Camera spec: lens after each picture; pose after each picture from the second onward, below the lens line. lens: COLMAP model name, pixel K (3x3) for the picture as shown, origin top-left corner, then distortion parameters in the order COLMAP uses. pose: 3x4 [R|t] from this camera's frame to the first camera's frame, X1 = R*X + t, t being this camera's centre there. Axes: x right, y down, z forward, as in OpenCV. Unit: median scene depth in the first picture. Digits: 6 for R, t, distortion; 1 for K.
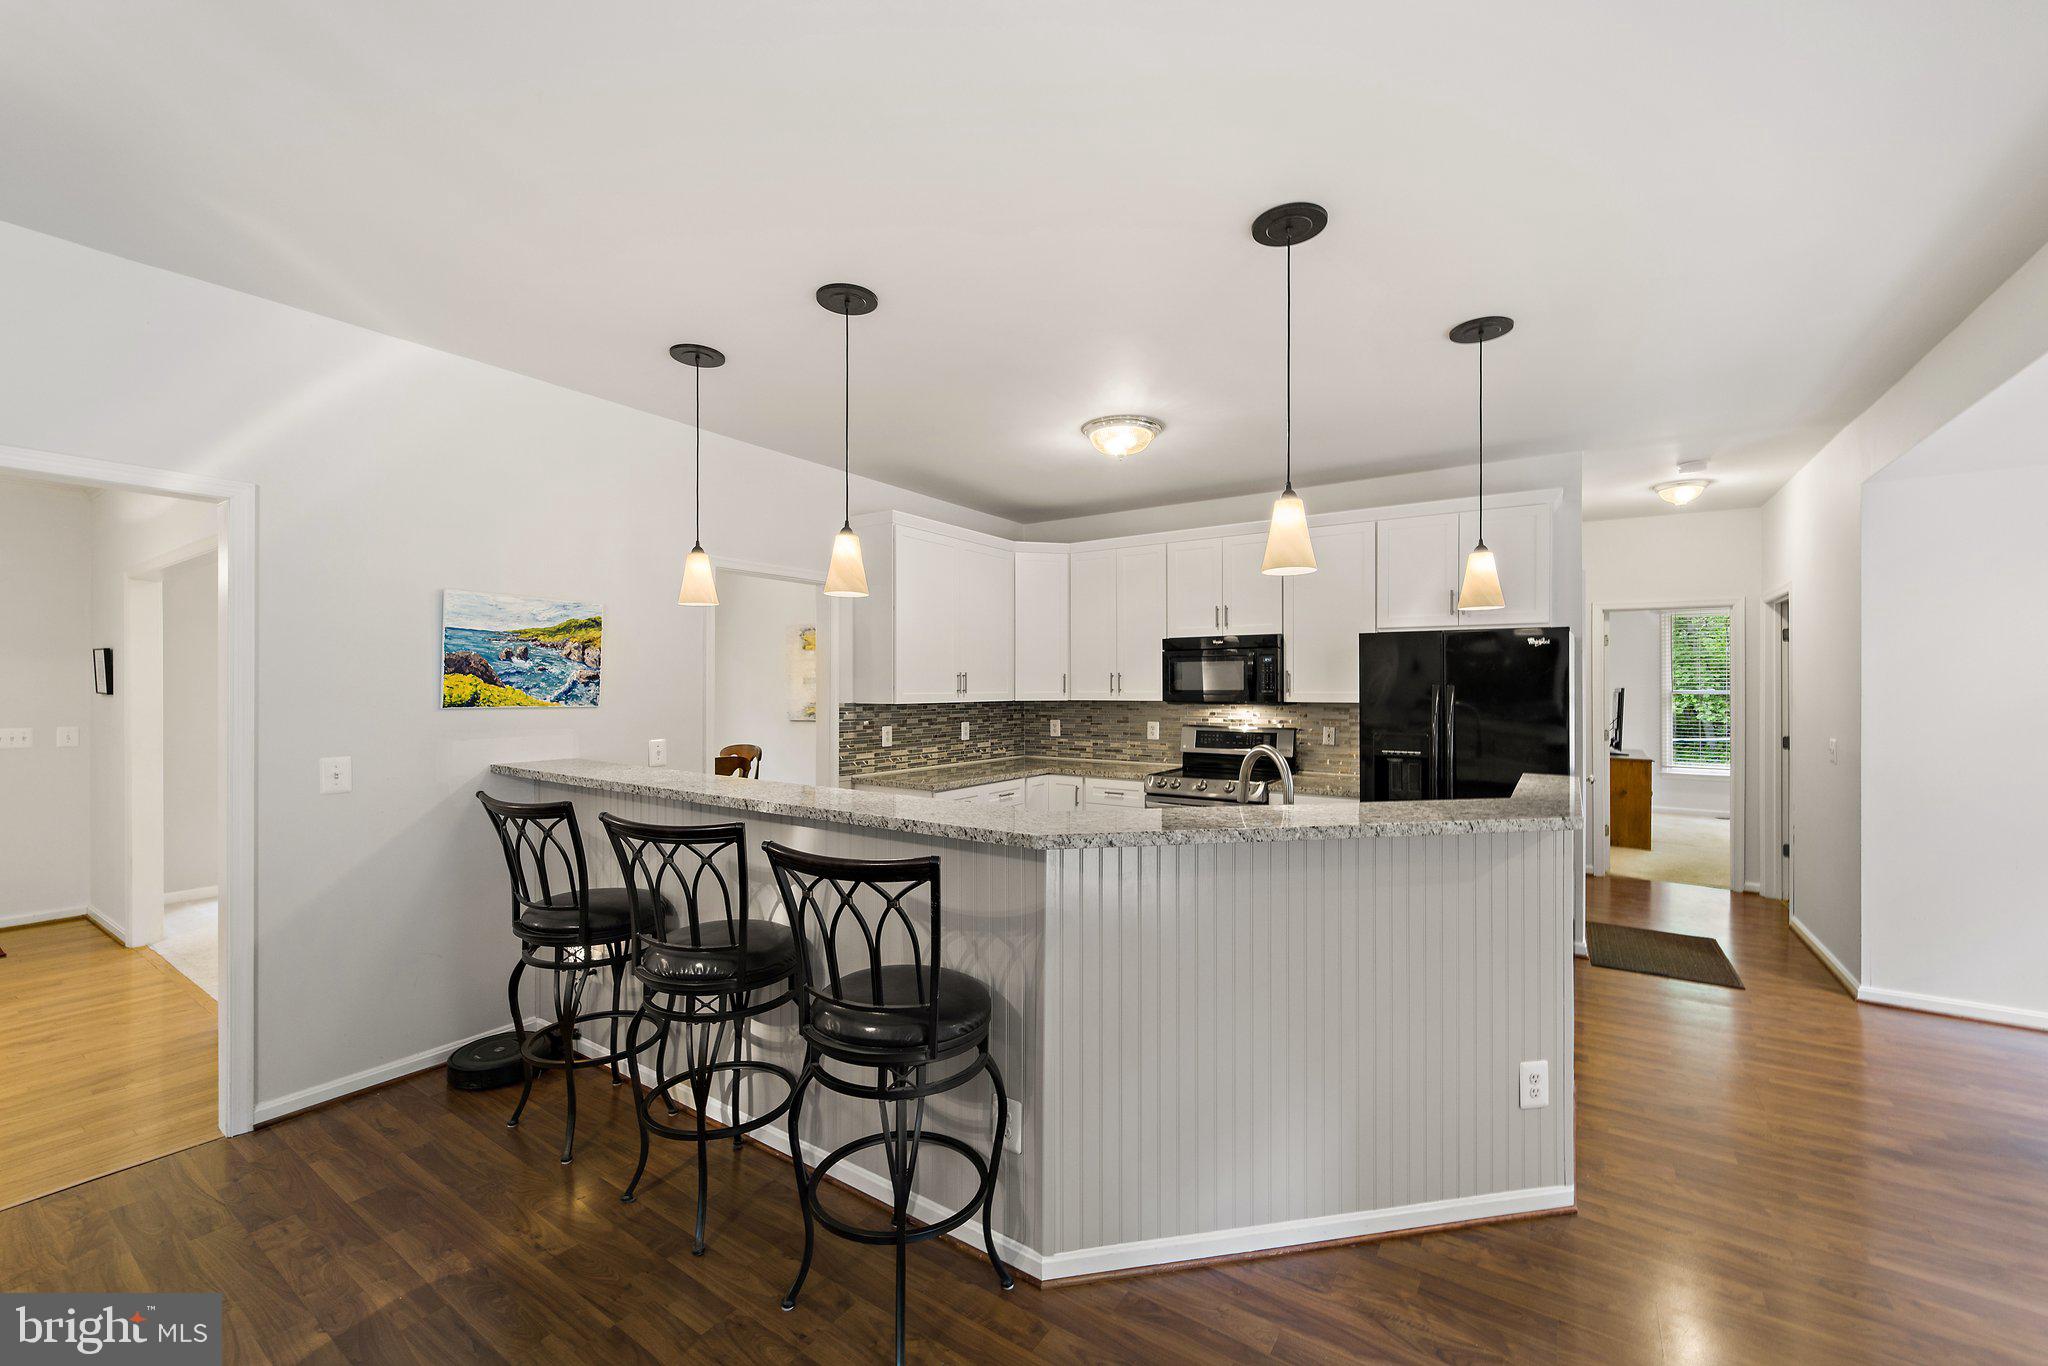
lens RADIAL K [[815.1, 0, 1025.9], [0, 815.1, 691.0], [0, 0, 1]] dist [-0.002251, 0.000156]
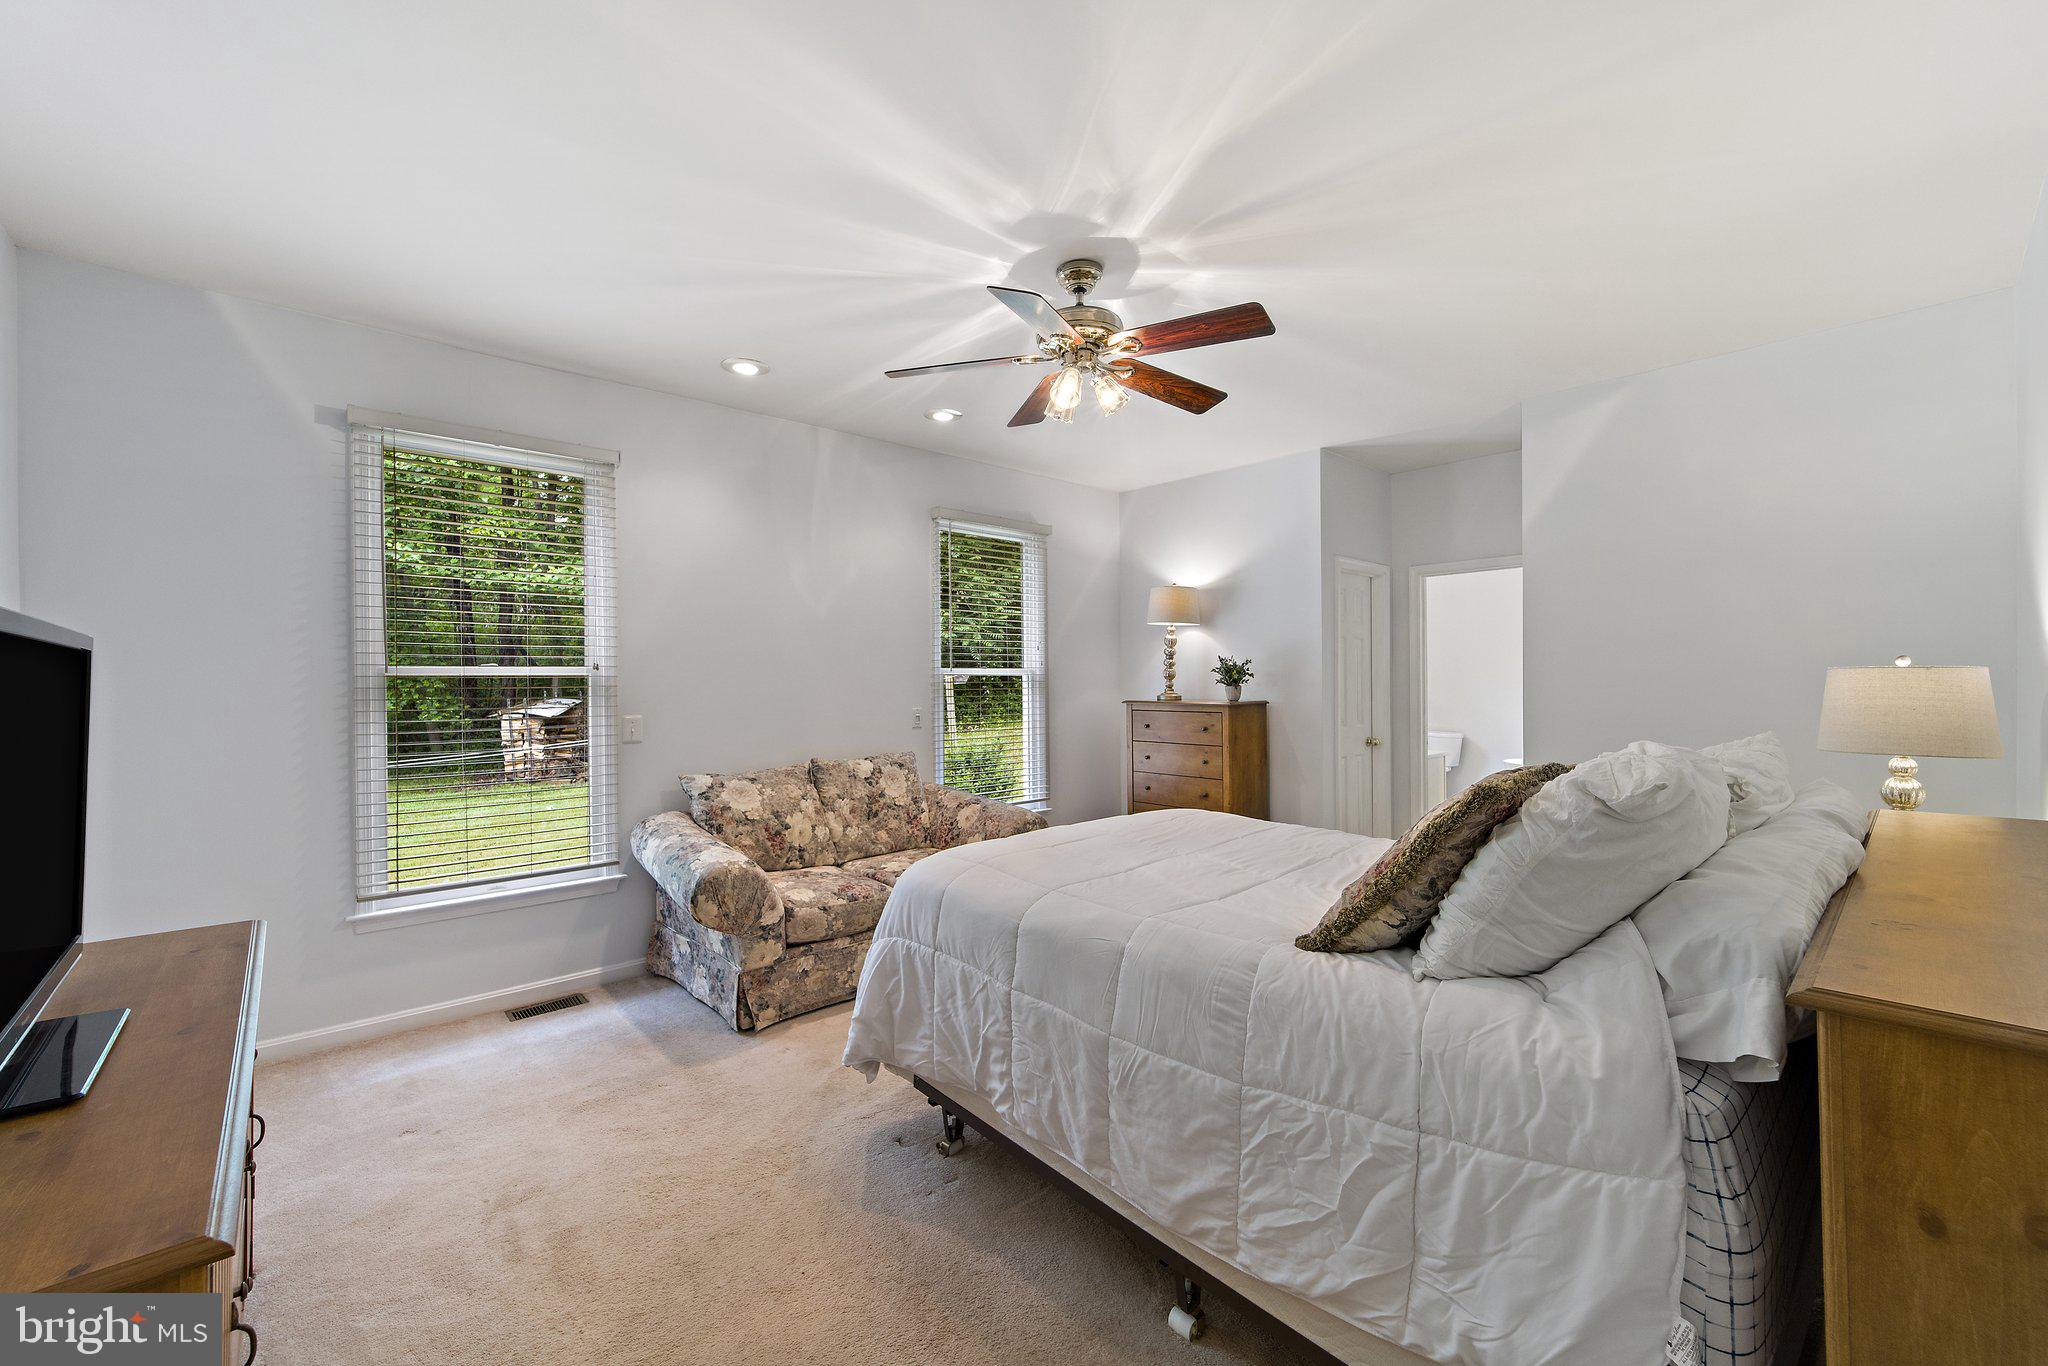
lens RADIAL K [[815.1, 0, 1022.0], [0, 815.1, 682.2], [0, 0, 1]] dist [-0.002251, 0.000156]
pose [[0.235239, 0.009556, 0.971890, 0.359969], [0.000053, 0.999952, -0.009845, 0.009907], [-0.971937, 0.002367, 0.235228, 0.451226]]
